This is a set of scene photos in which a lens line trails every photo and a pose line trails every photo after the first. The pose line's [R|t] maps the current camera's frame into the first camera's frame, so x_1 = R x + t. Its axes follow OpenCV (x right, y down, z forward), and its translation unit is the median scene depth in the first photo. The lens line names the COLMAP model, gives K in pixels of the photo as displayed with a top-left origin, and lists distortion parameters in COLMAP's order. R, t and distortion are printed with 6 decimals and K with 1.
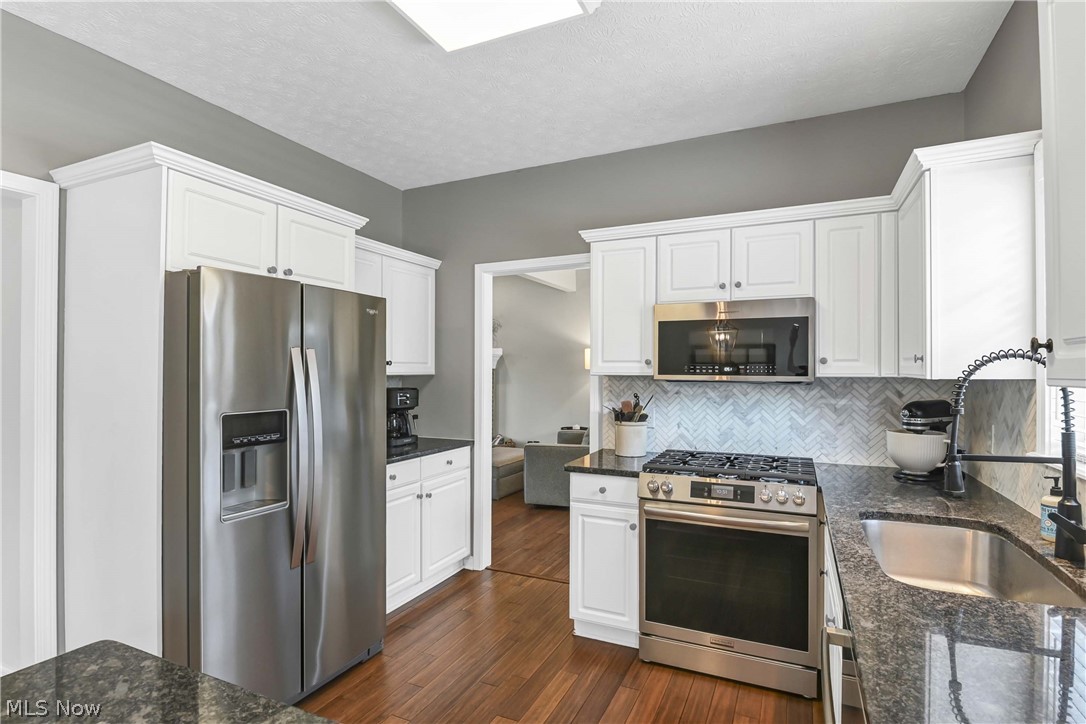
lens RADIAL K [[543.4, 0, 546.5], [0, 543.4, 368.0], [0, 0, 1]] dist [-0.004580, -0.002213]
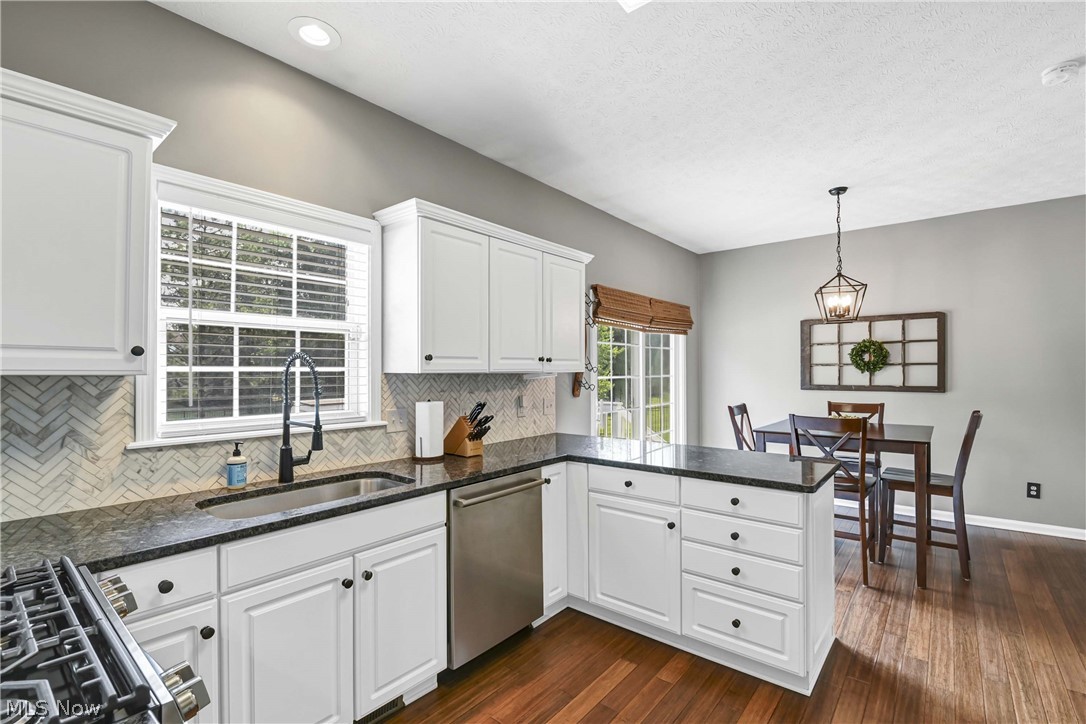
lens RADIAL K [[517.0, 0, 544.2], [0, 517.0, 368.9], [0, 0, 1]] dist [-0.021183, -0.001015]
pose [[-0.970418, 0.003151, 0.241411, -0.075901], [0.001151, 0.999964, -0.008423, 0.012436], [-0.241429, -0.007896, -0.970386, 1.091950]]
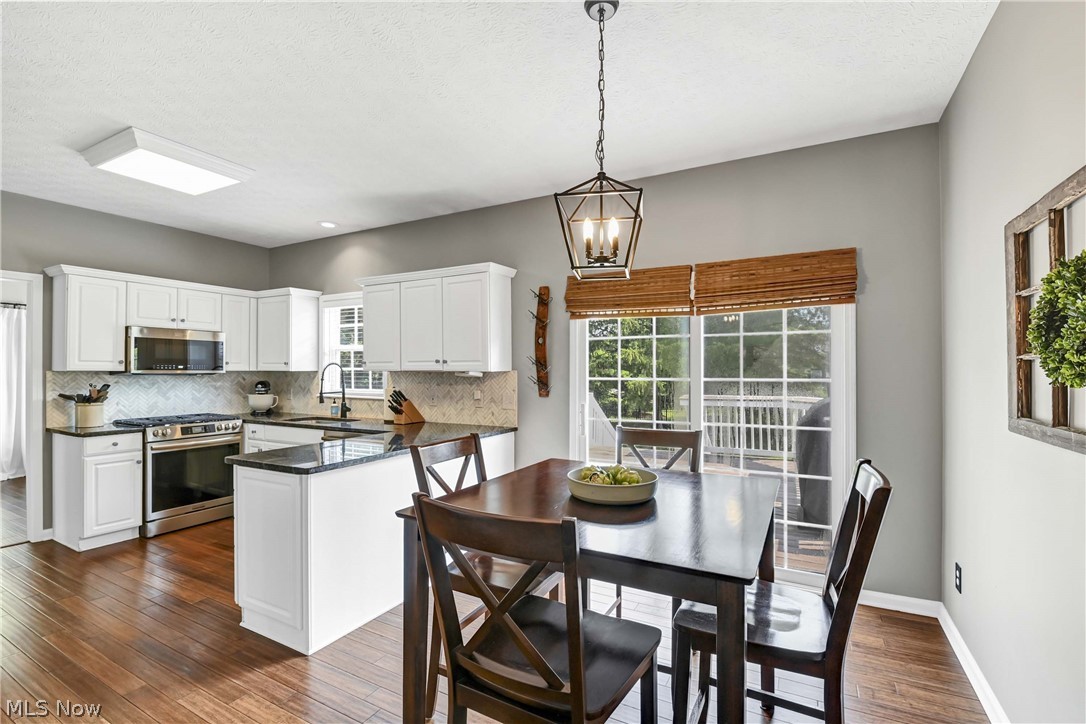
lens RADIAL K [[501.8, 0, 548.3], [0, 501.8, 368.0], [0, 0, 1]] dist [-0.023634, -0.000384]
pose [[0.090814, 0.001119, 0.995867, -1.116369], [-0.004421, 0.999990, -0.000721, 0.001463], [-0.995858, -0.004337, 0.090818, -0.349366]]
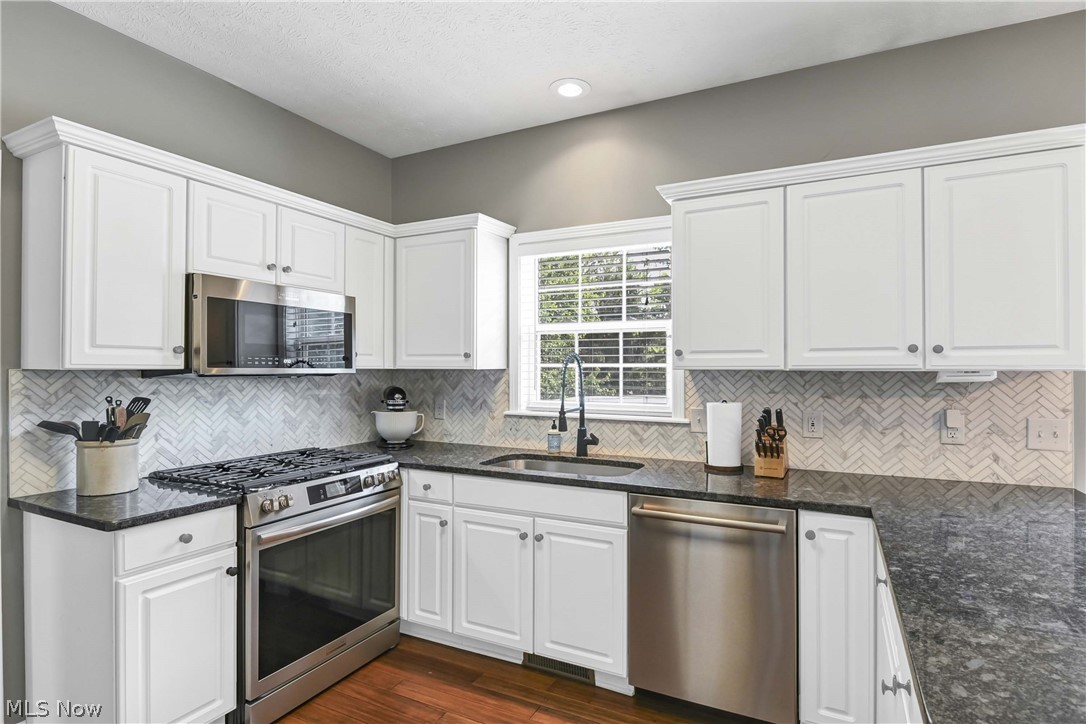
lens RADIAL K [[543.4, 0, 546.5], [0, 543.4, 368.0], [0, 0, 1]] dist [-0.004580, -0.002213]
pose [[0.052181, -0.002170, 0.998635, -0.507218], [-0.005140, 0.999984, 0.002441, 0.008565], [-0.998624, -0.005261, 0.052169, 0.482100]]
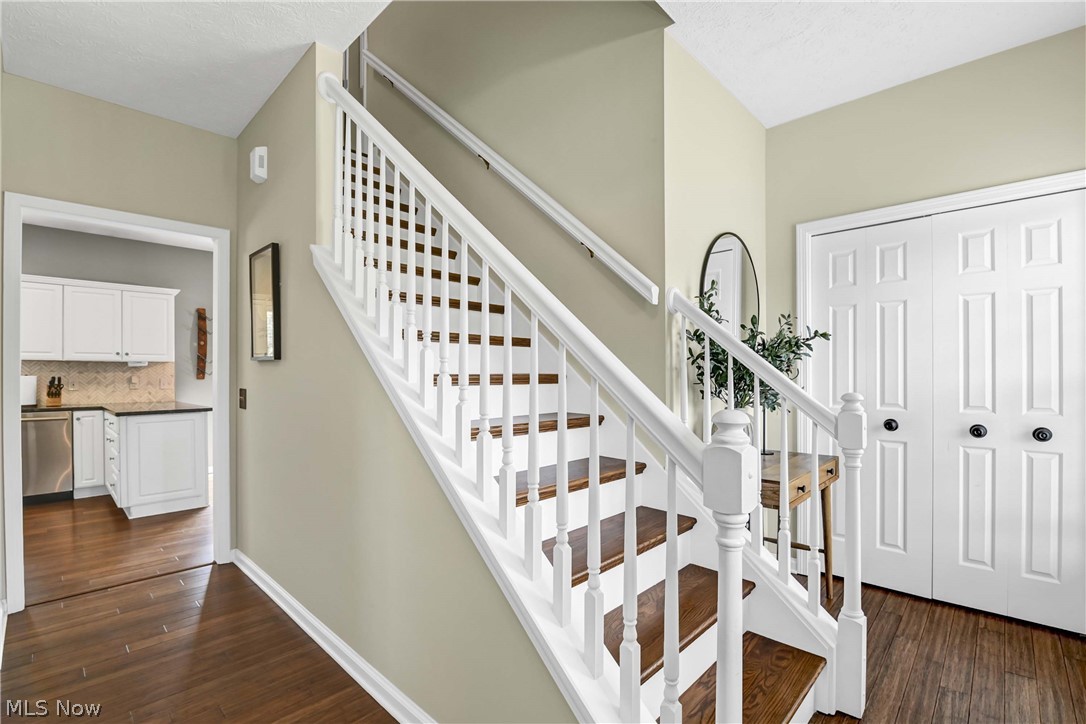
lens RADIAL K [[517.0, 0, 544.2], [0, 517.0, 368.9], [0, 0, 1]] dist [-0.021183, -0.001015]
pose [[-0.937761, 0.002639, 0.347272, -1.823751], [-0.002113, 0.999909, -0.013304, 0.057750], [-0.347276, -0.013210, -0.937670, 1.212178]]
